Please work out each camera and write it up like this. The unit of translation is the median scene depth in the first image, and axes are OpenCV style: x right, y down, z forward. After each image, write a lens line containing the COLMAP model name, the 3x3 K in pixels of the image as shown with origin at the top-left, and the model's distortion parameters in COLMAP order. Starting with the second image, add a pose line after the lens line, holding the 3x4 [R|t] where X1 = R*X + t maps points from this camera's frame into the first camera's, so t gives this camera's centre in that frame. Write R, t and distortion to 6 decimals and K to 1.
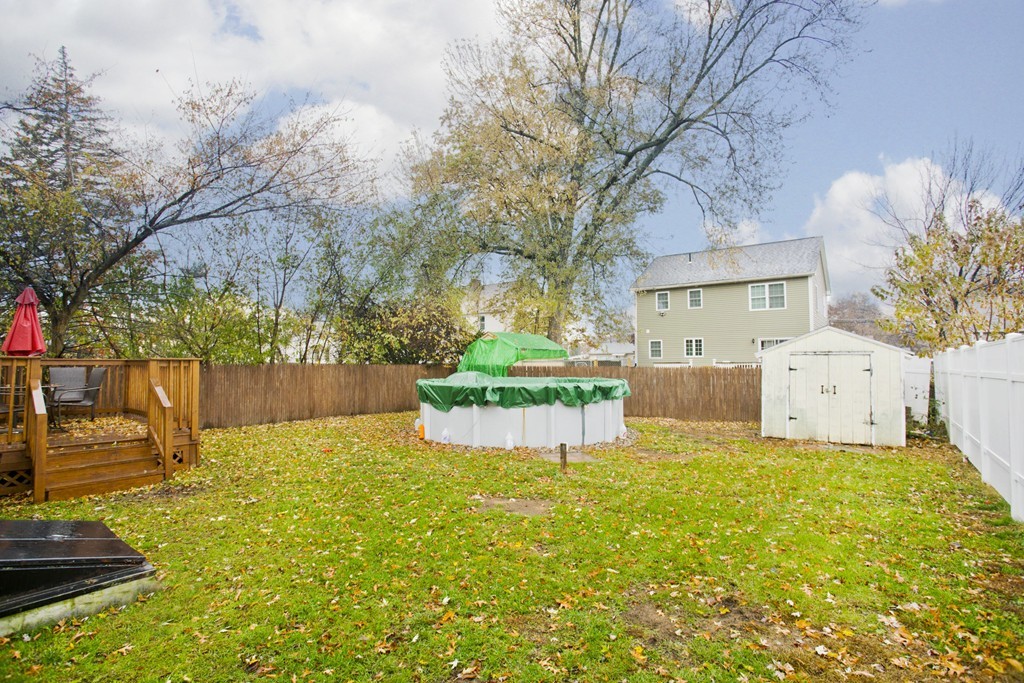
lens RADIAL K [[499.3, 0, 516.8], [0, 499.3, 342.9], [0, 0, 1]] dist [-0.027174, 0.007135]
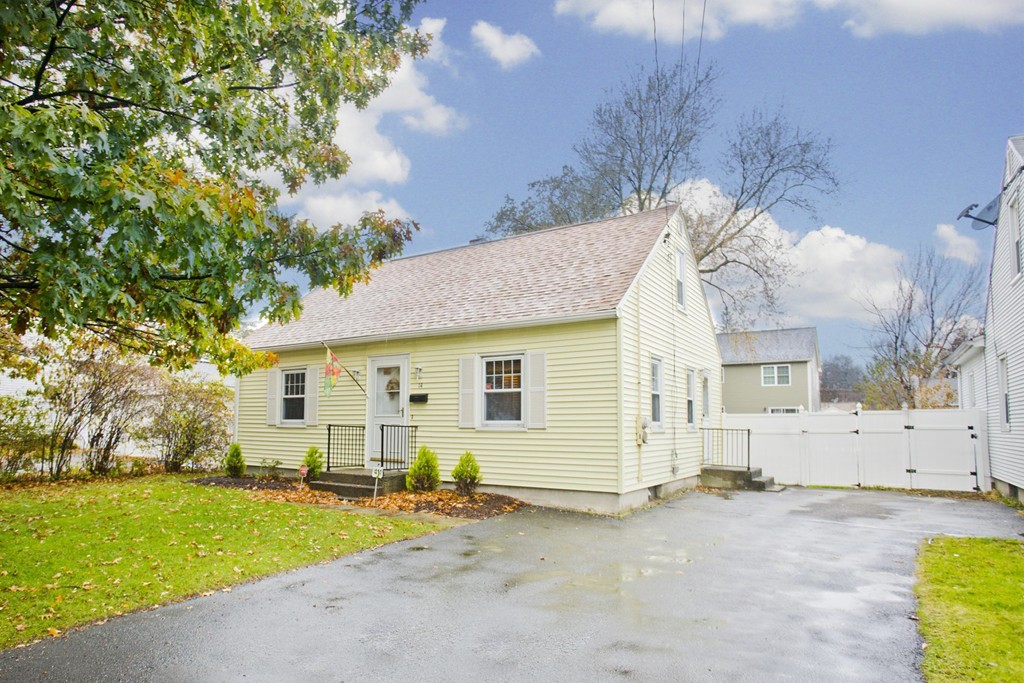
lens RADIAL K [[600.4, 0, 471.2], [0, 600.4, 384.2], [0, 0, 1]] dist [-0.013229, -0.001234]
pose [[0.998554, 0.016304, 0.051217, -0.371960], [-0.014778, 0.999440, -0.030032, -0.011182], [-0.051678, 0.029232, 0.998236, -0.523647]]
